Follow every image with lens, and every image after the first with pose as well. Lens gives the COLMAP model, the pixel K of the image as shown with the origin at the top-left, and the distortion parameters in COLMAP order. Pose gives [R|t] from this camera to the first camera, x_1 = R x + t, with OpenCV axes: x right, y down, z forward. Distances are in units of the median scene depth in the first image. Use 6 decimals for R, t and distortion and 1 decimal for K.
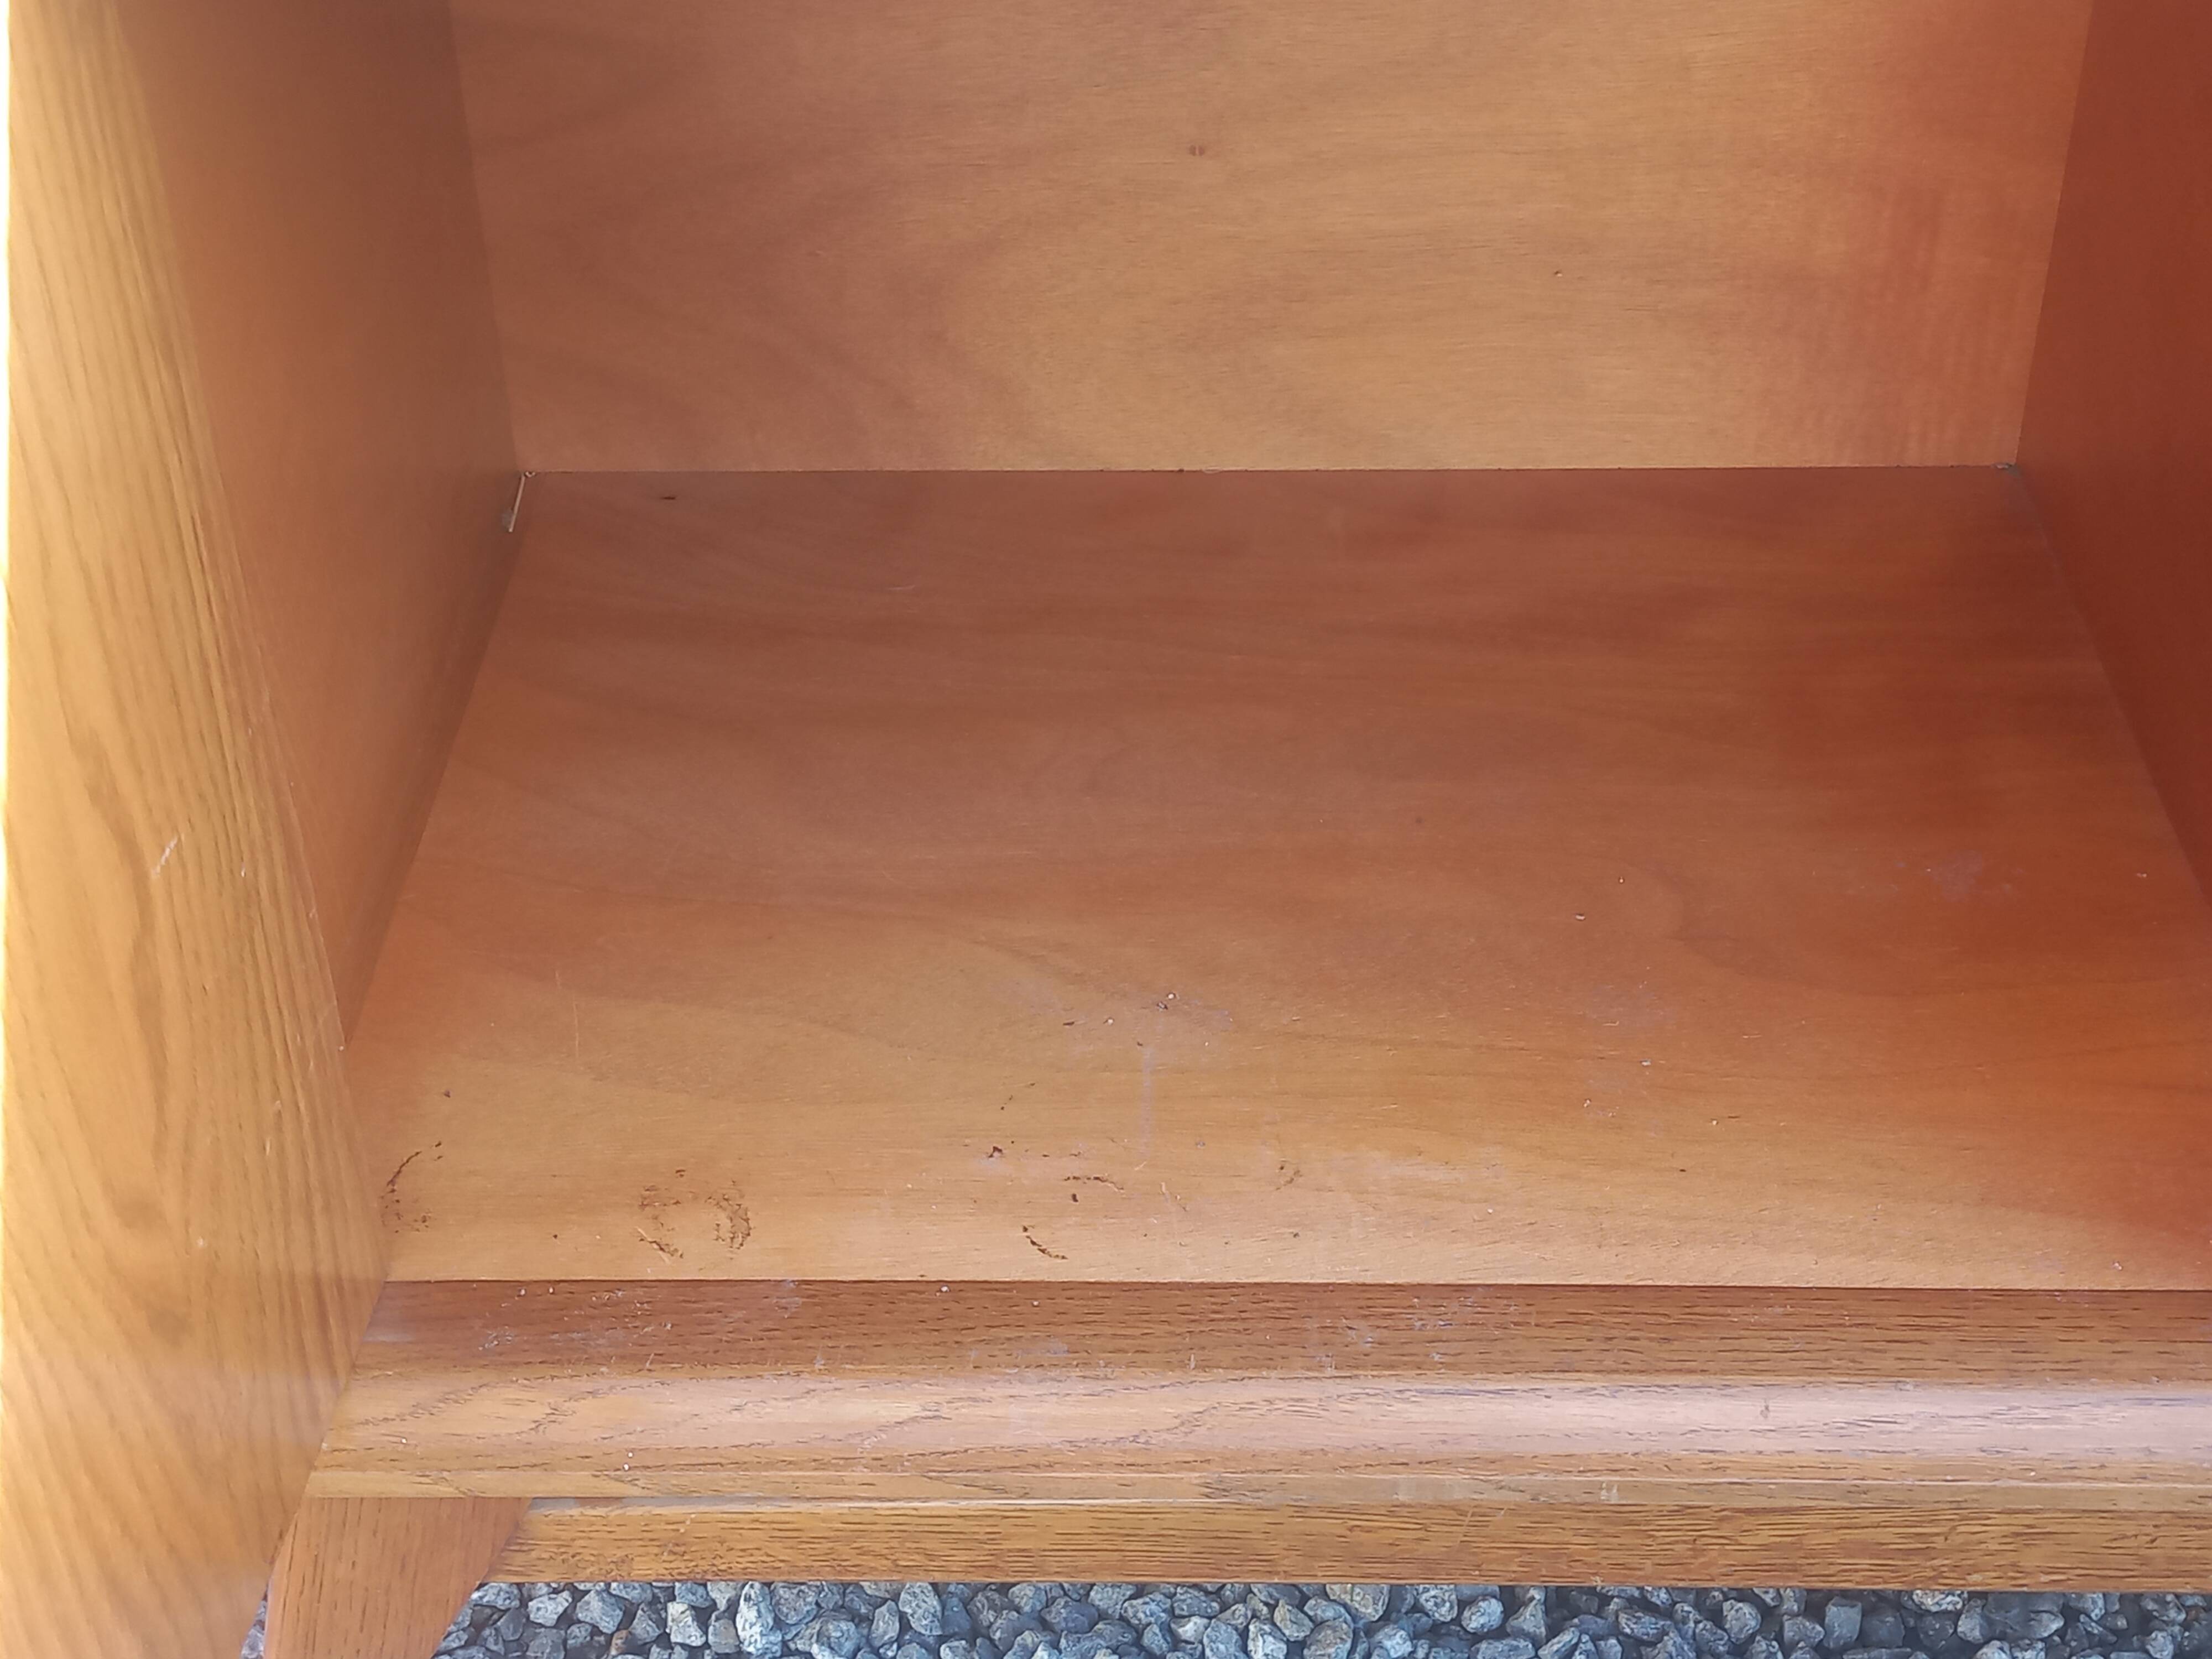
lens RADIAL K [[3168.3, 0, 1109.8], [0, 3168.3, 838.3], [0, 0, 1]] dist [0.107670, -0.157772]
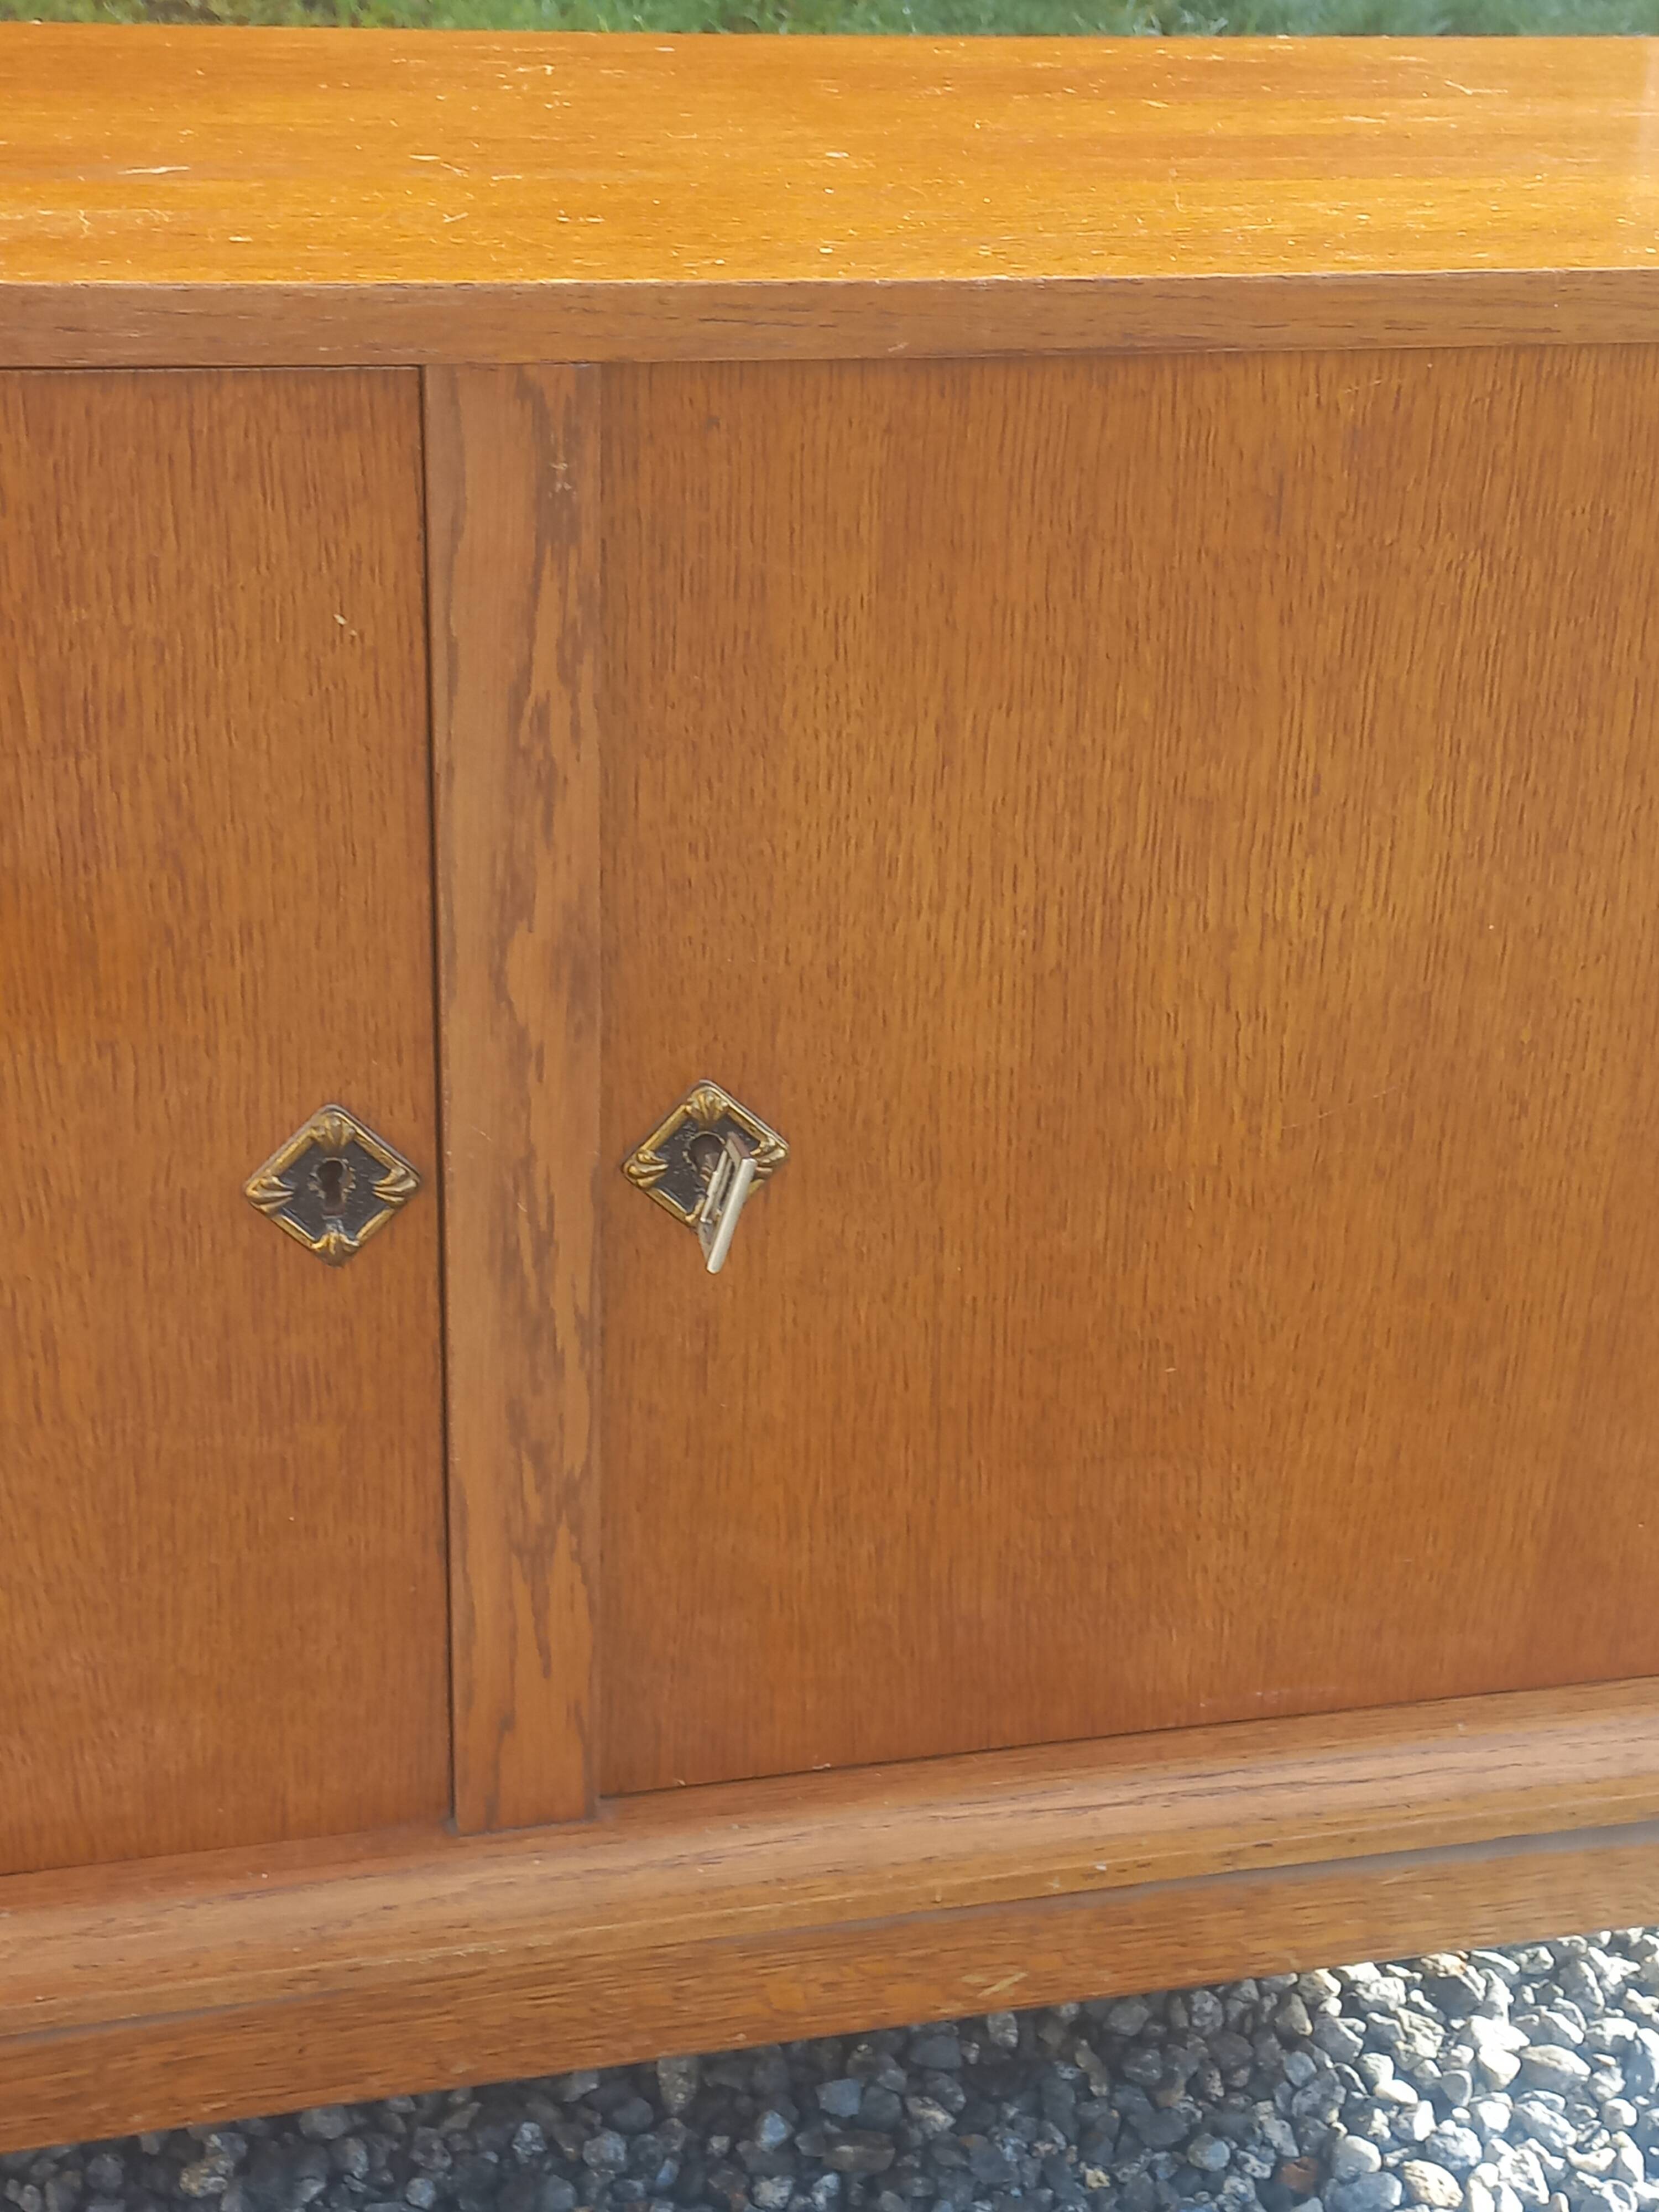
lens RADIAL K [[3168.3, 0, 855.8], [0, 3168.3, 1113.8], [0, 0, 1]] dist [0.107670, -0.157772]
pose [[0.965524, -0.062642, 0.252665, 0.226619], [0.108520, 0.979110, -0.171948, 0.106818], [-0.236615, 0.193440, 0.952152, -0.067271]]
